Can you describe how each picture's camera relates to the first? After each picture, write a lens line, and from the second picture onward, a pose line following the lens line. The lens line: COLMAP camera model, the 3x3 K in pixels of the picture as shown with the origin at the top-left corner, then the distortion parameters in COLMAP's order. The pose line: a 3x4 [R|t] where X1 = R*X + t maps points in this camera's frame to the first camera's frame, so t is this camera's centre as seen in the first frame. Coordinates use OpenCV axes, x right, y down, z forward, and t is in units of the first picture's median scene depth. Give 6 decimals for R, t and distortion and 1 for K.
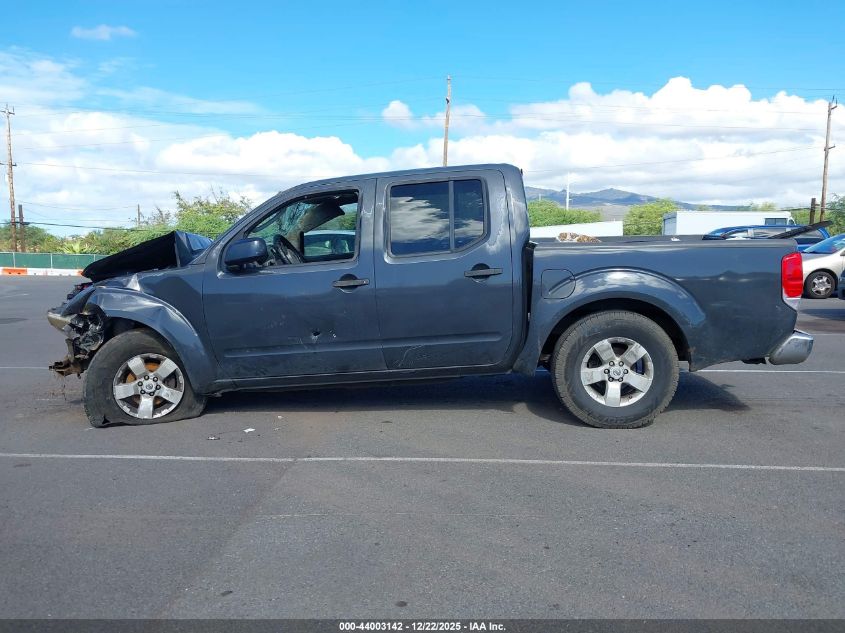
lens RADIAL K [[666.9, 0, 422.5], [0, 666.9, 316.5], [0, 0, 1]] dist [0.068275, -0.059440]
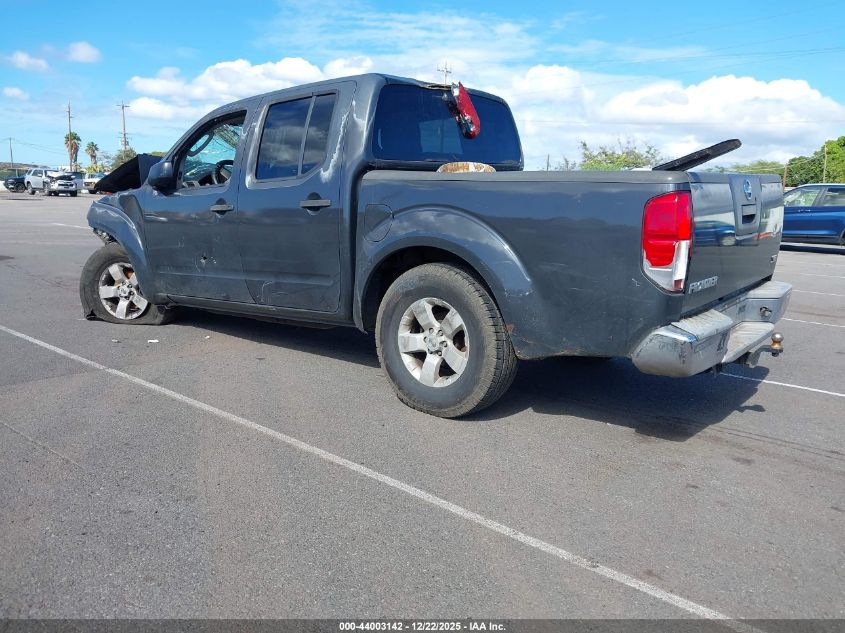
lens RADIAL K [[676.3, 0, 422.5], [0, 676.3, 316.5], [0, 0, 1]] dist [-0.002555, -0.003400]
pose [[0.825361, 0.141933, -0.546474, 0.685662], [-0.104519, 0.989568, 0.099155, -0.021910], [0.554847, -0.024722, 0.831585, 0.344184]]
